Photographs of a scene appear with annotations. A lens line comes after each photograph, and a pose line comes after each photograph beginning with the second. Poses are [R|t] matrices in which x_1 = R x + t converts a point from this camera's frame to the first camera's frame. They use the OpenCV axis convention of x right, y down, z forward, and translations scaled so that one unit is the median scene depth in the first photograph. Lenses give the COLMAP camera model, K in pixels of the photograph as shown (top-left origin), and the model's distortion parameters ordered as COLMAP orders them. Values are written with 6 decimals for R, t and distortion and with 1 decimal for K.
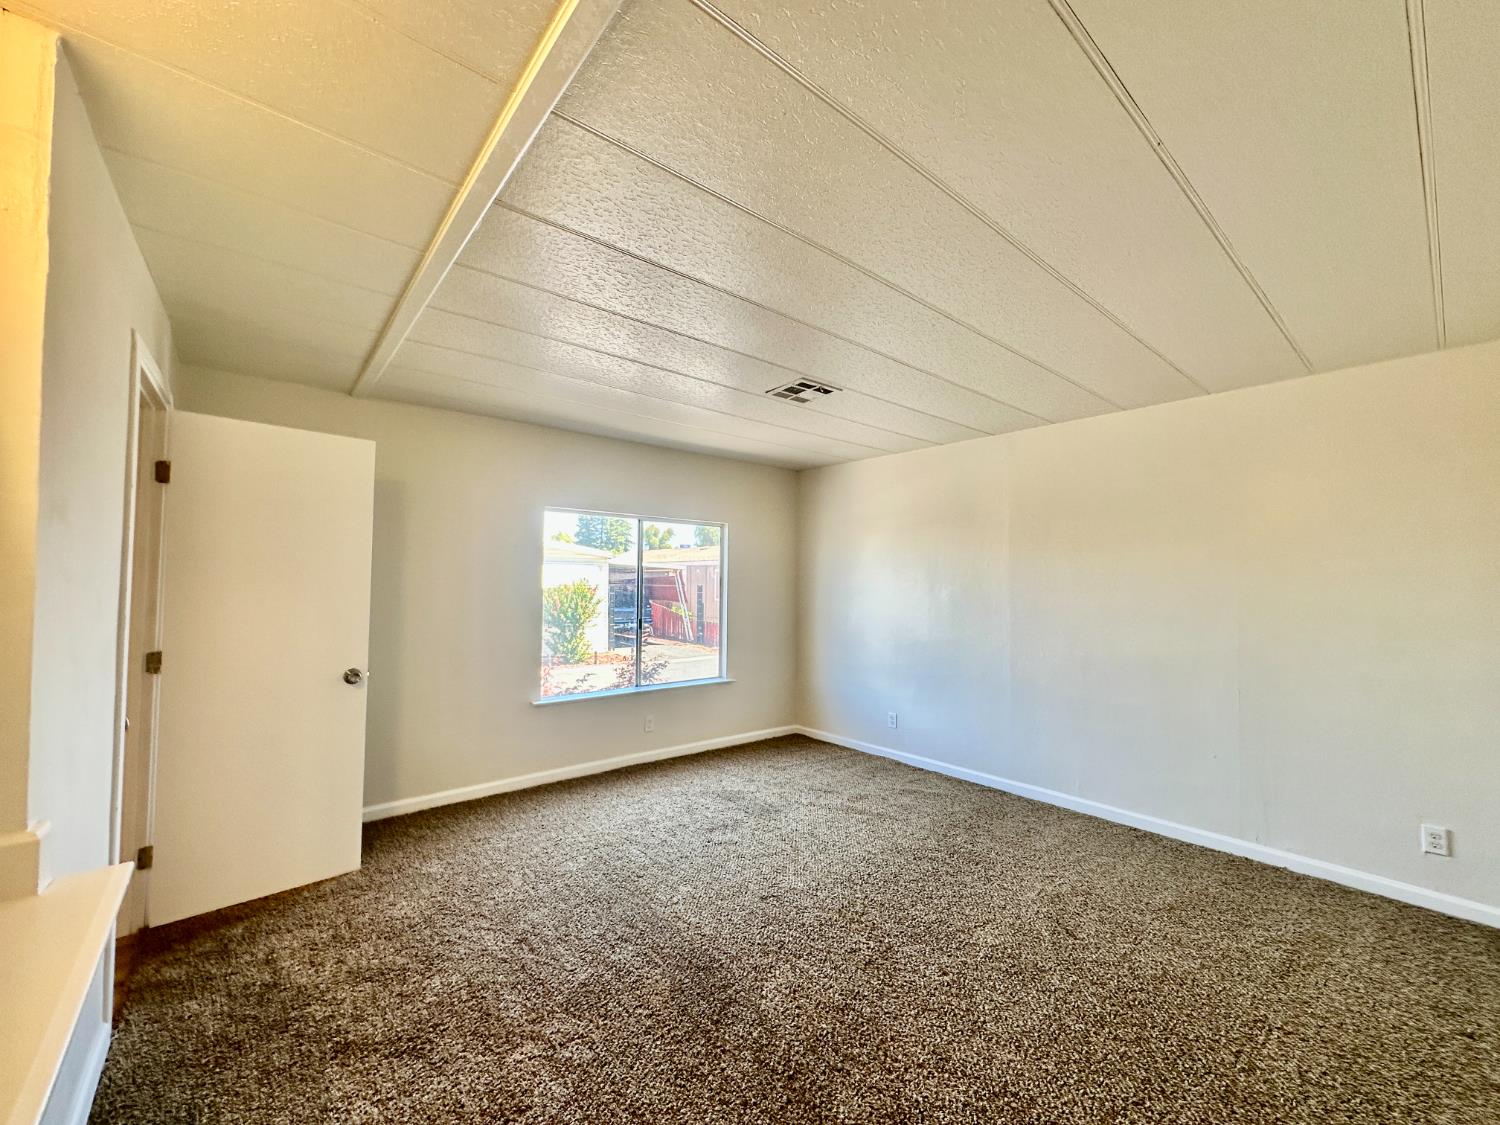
lens RADIAL K [[600.2, 0, 760.9], [0, 600.2, 568.4], [0, 0, 1]] dist [0.000946, 0.000763]
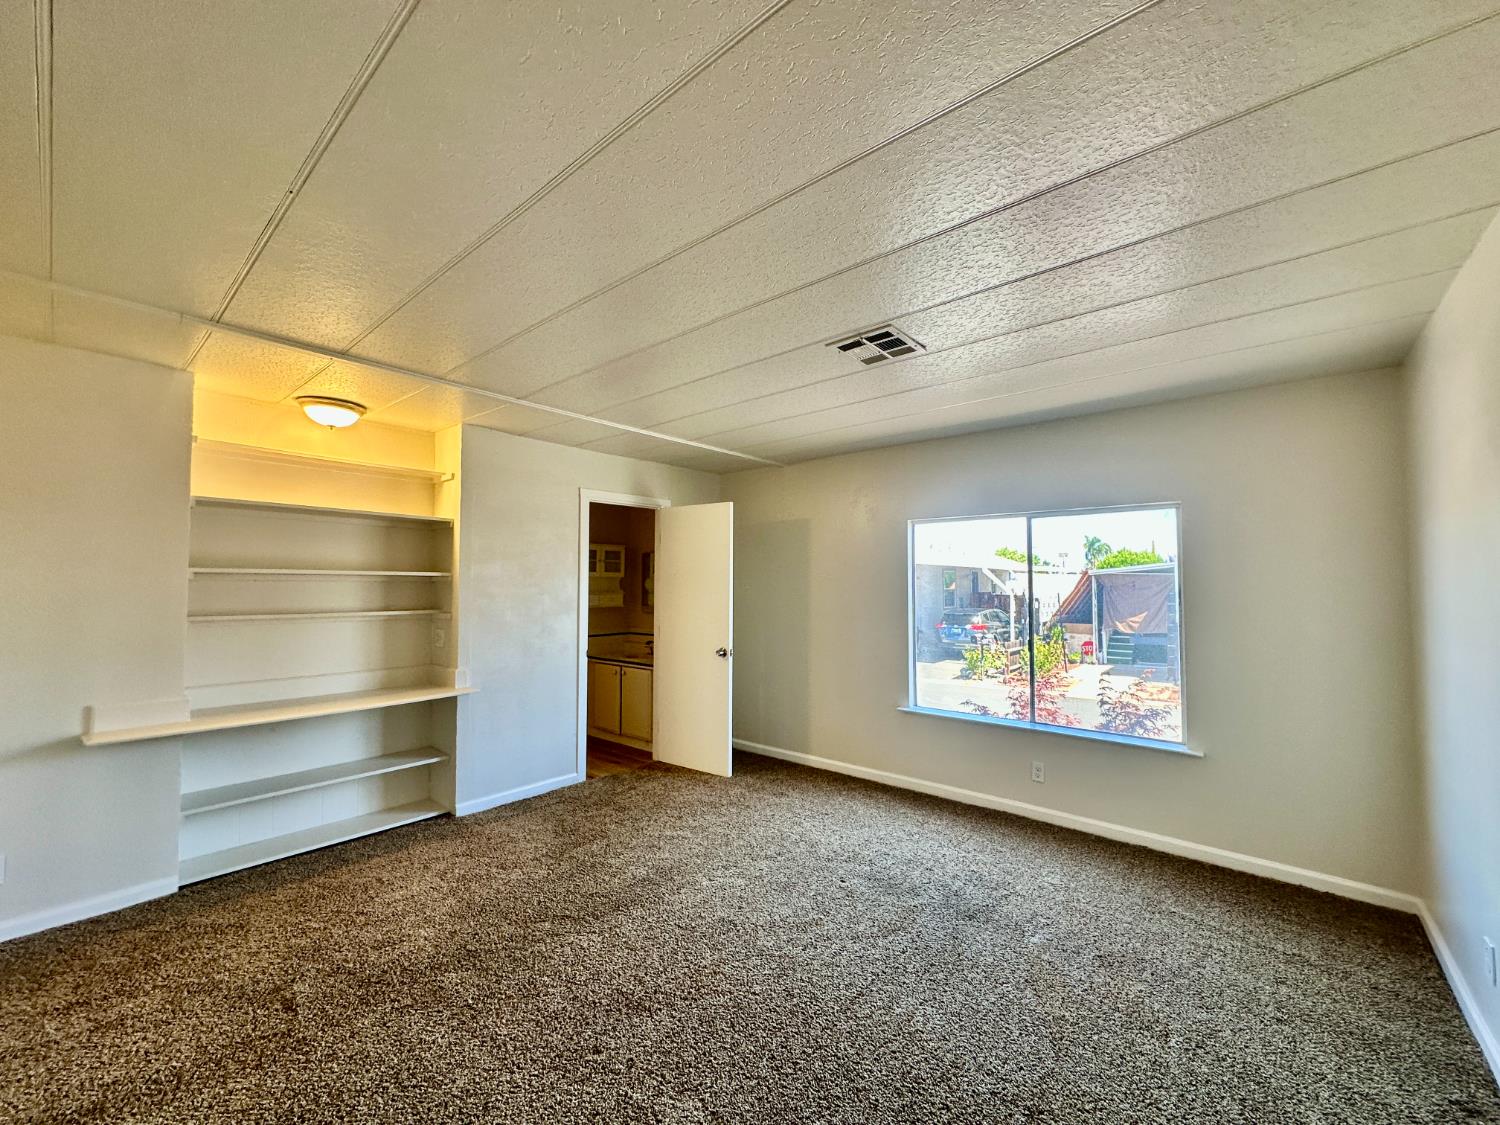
lens RADIAL K [[600.2, 0, 740.5], [0, 600.2, 566.5], [0, 0, 1]] dist [0.000946, 0.000763]
pose [[0.148233, -0.045370, -0.987911, 0.600396], [0.019879, 0.998882, -0.042891, 0.013574], [0.988753, -0.013281, 0.148969, 0.535713]]
